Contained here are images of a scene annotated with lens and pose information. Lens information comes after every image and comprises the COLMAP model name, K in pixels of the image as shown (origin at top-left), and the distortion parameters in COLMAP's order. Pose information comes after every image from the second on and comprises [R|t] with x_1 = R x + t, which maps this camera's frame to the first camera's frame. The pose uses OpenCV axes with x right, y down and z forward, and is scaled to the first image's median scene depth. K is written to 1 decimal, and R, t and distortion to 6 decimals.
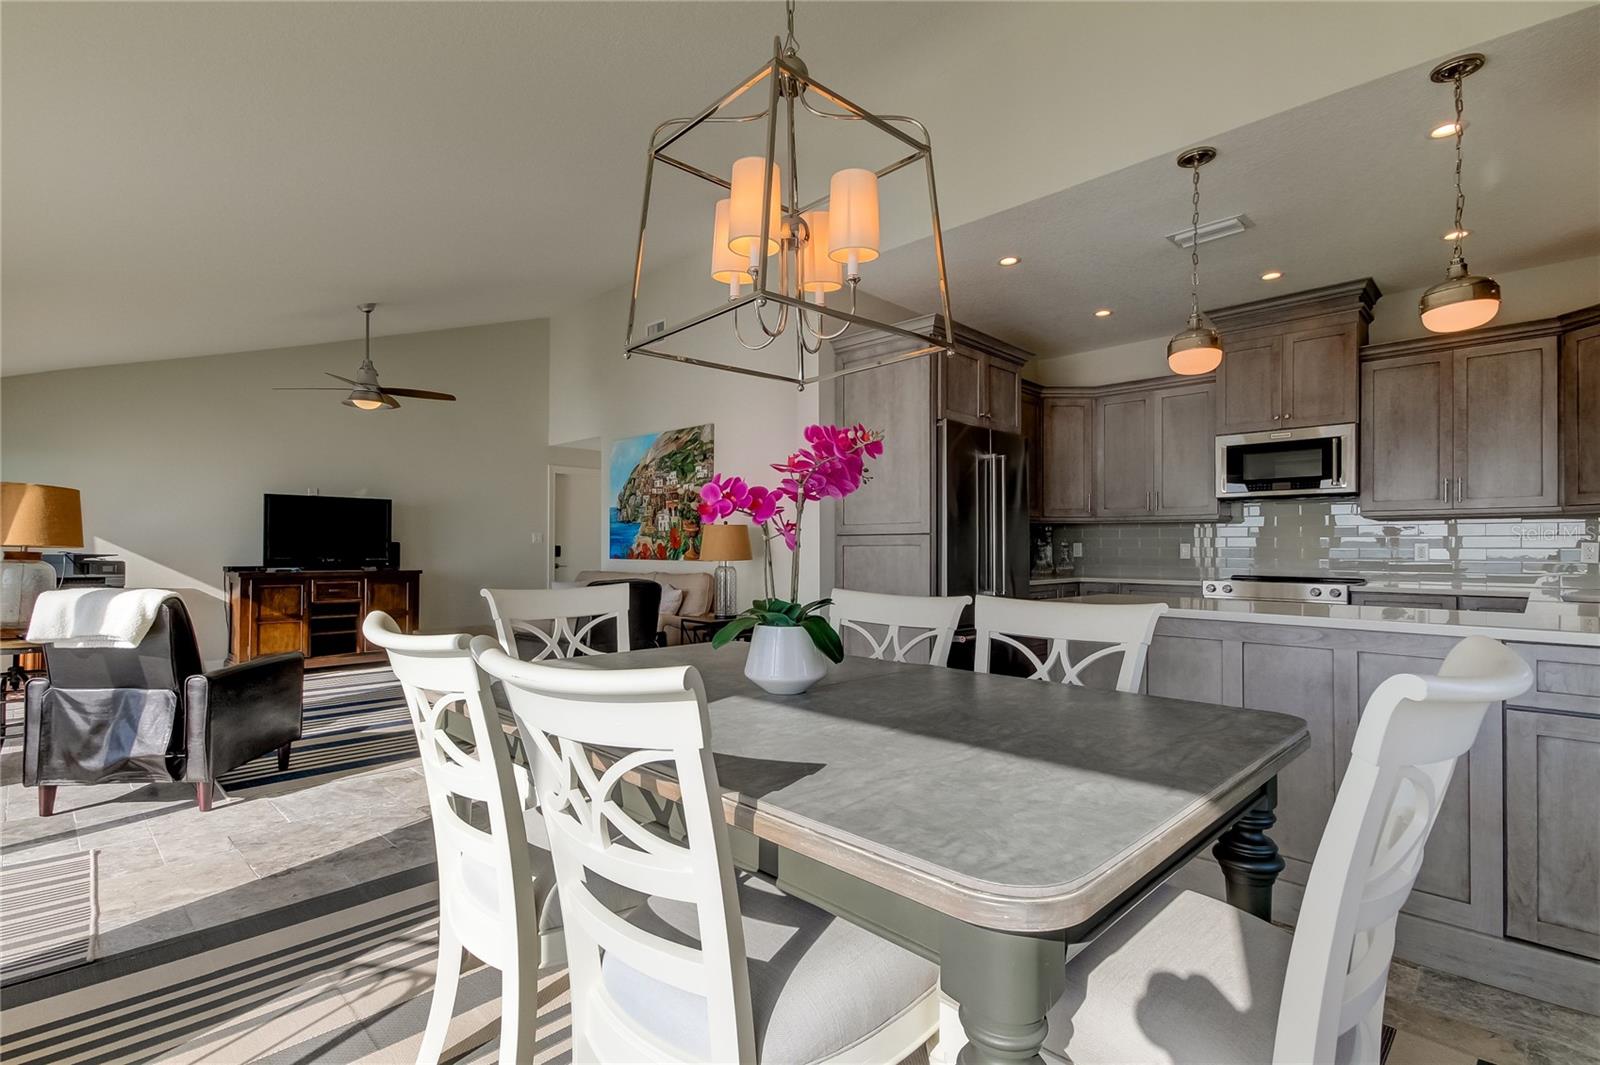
lens RADIAL K [[760.5, 0, 782.6], [0, 760.5, 536.9], [0, 0, 1]] dist [0.000626, 0.000882]
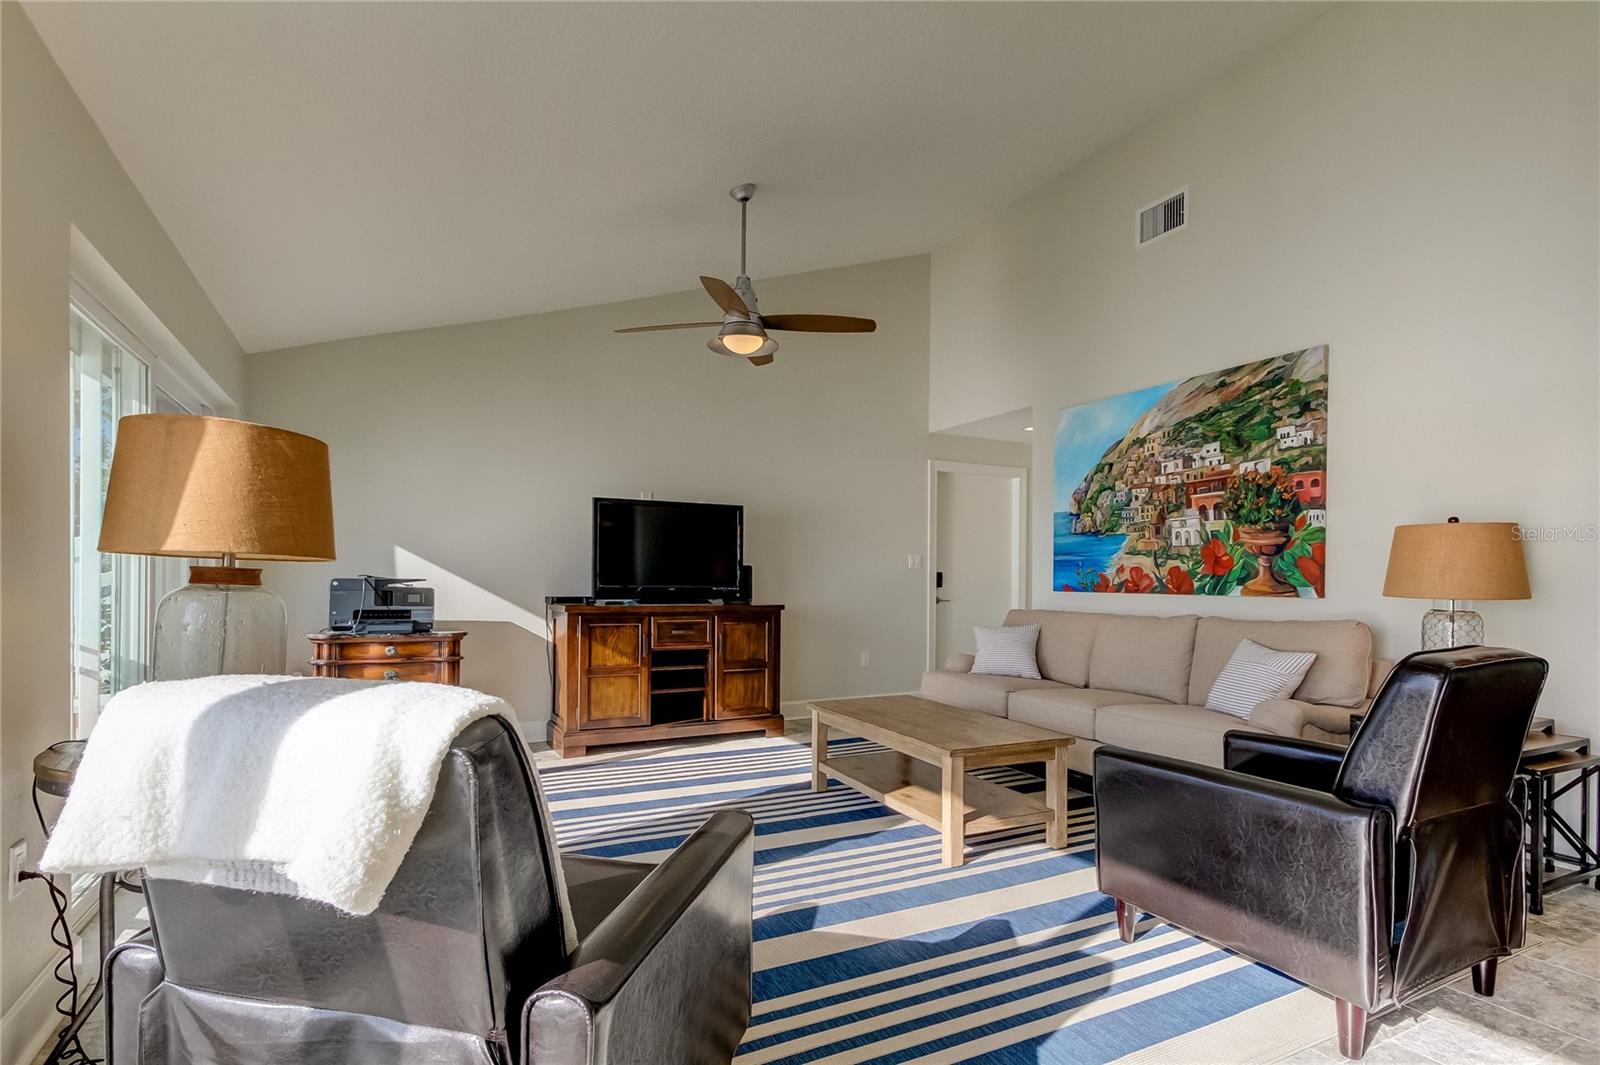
lens RADIAL K [[756.0, 0, 806.7], [0, 756.0, 583.2], [0, 0, 1]] dist [0.013402, 0.000335]
pose [[0.961836, 0.006729, -0.273543, -0.295192], [-0.001637, 0.999821, 0.018839, 0.011573], [0.273621, -0.017672, 0.961675, 0.368793]]
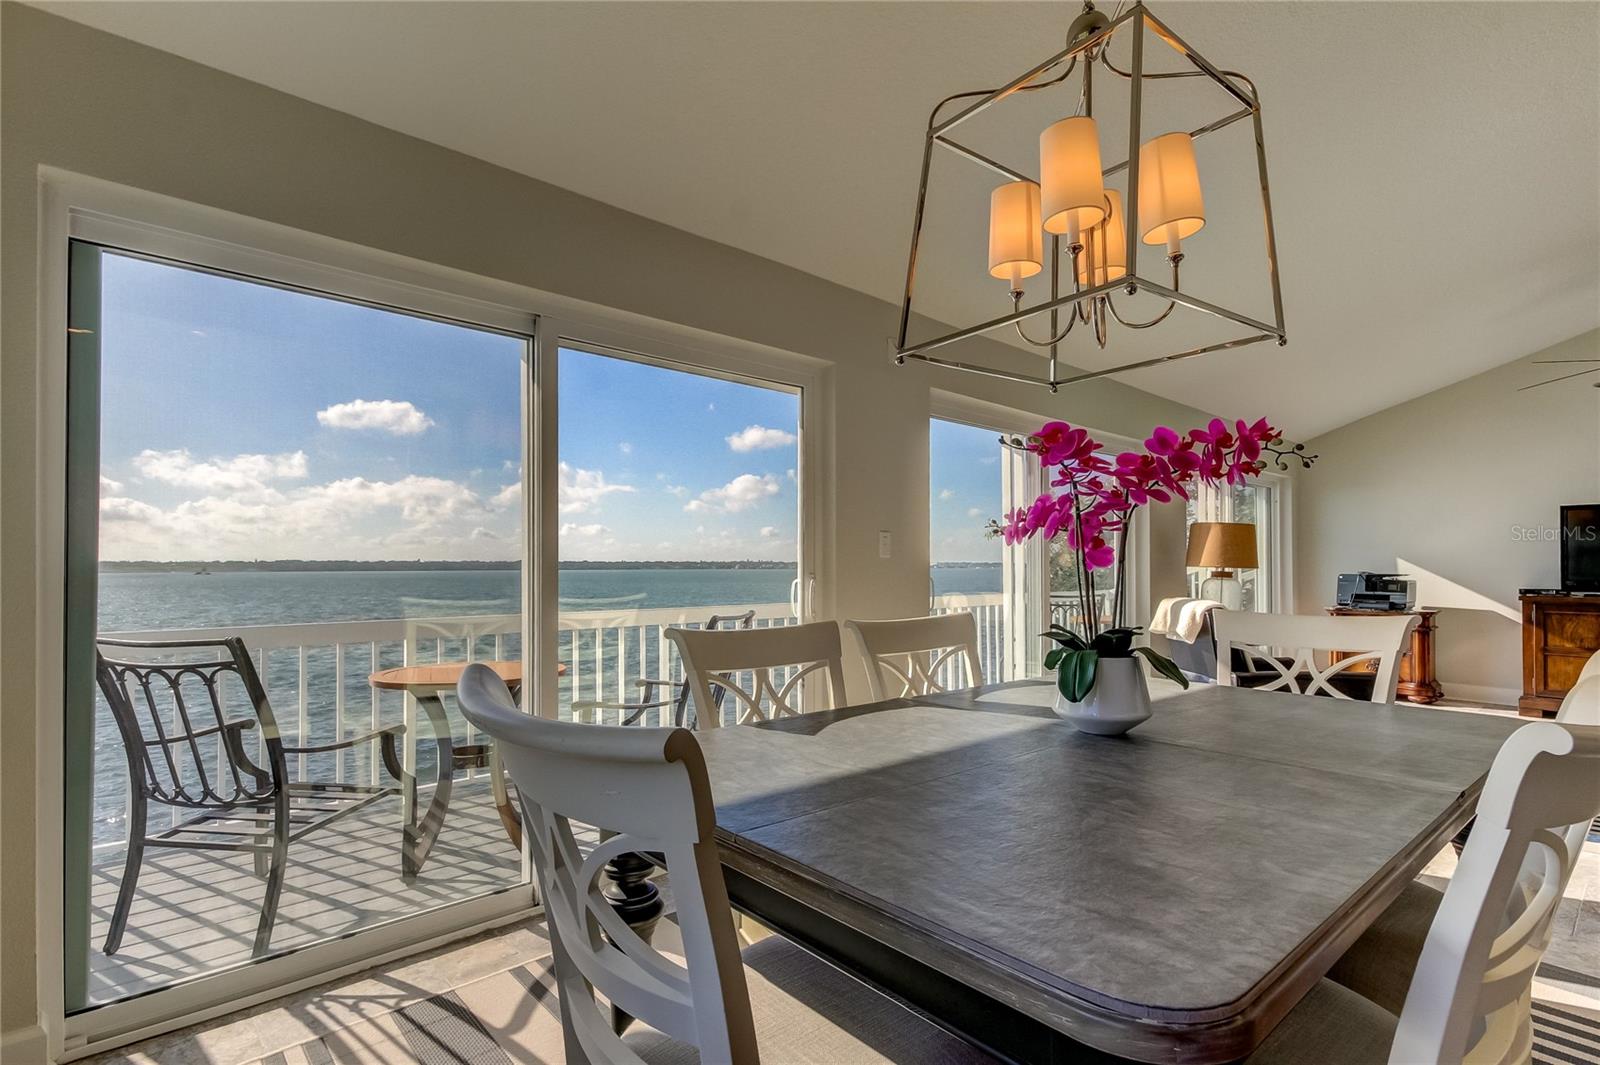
lens RADIAL K [[763.4, 0, 813.9], [0, 763.4, 576.7], [0, 0, 1]] dist [0.010959, 0.001014]
pose [[-0.036385, 0.010696, -0.999281, 0.236426], [0.013766, 0.999853, 0.010201, 0.002738], [0.999243, -0.013385, -0.036527, 0.183723]]
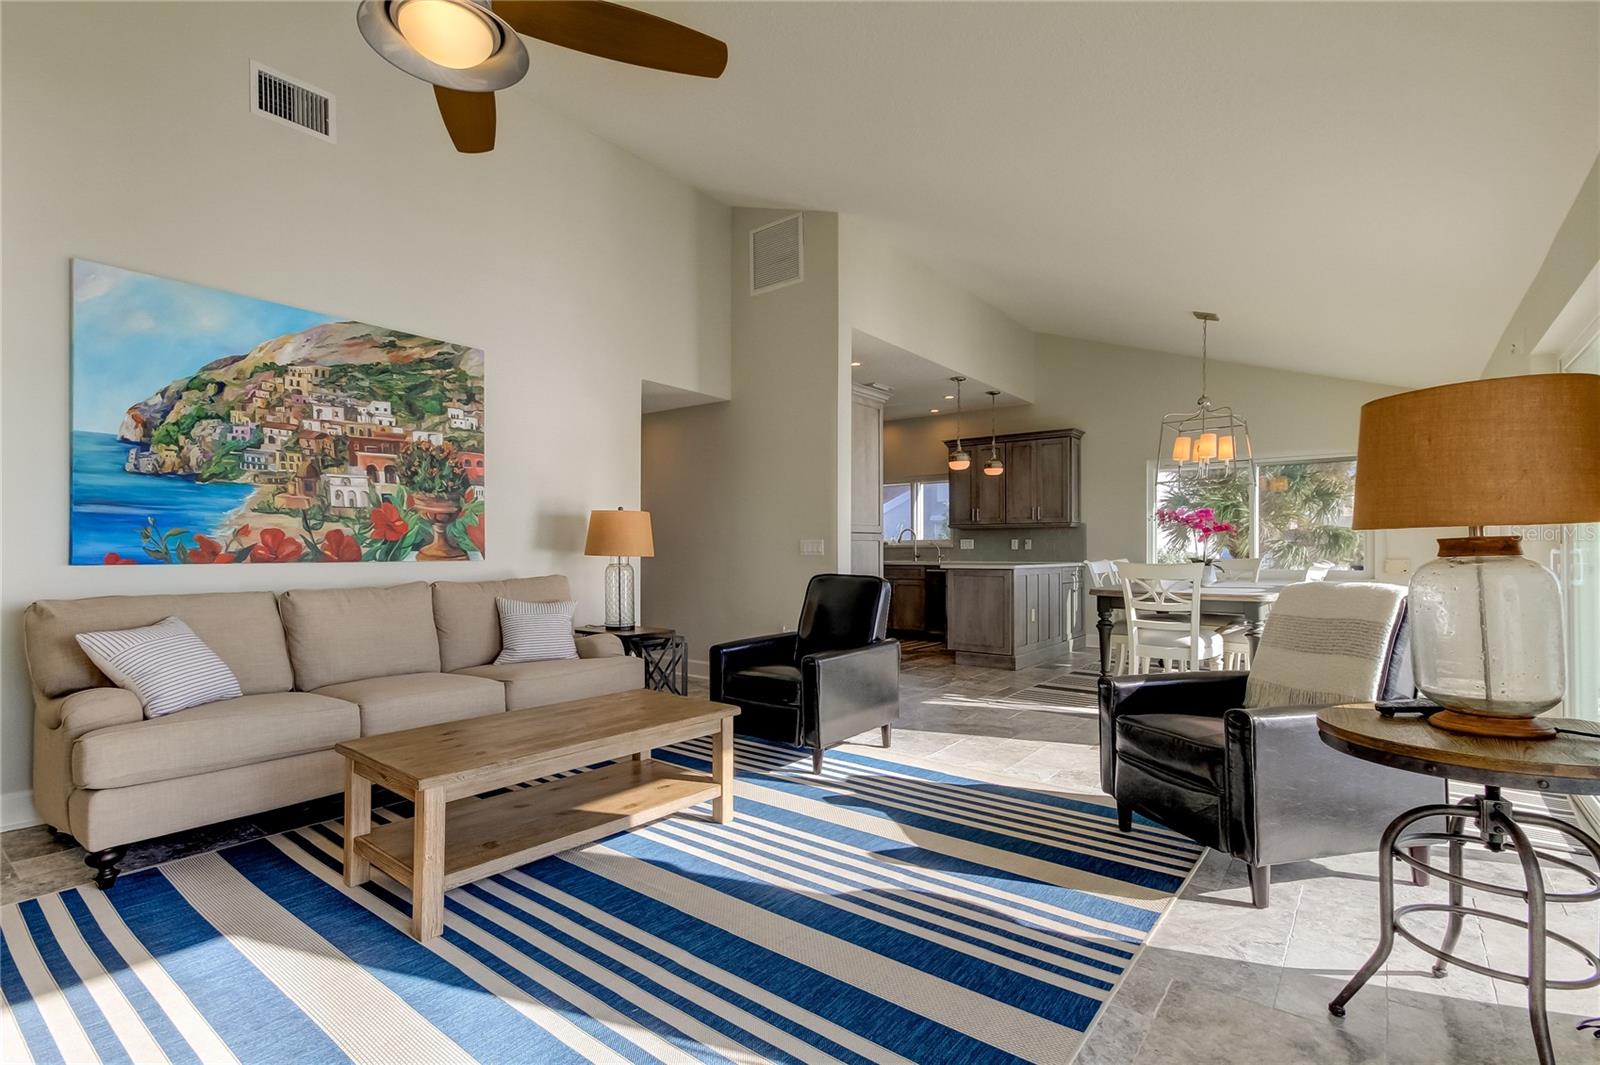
lens RADIAL K [[751.0, 0, 804.3], [0, 751.0, 542.0], [0, 0, 1]] dist [0.002436, -0.000363]
pose [[-0.140236, 0.008221, 0.990084, -0.761143], [-0.013720, 0.999853, -0.010246, 0.018645], [-0.990023, -0.015021, -0.140103, 0.804240]]
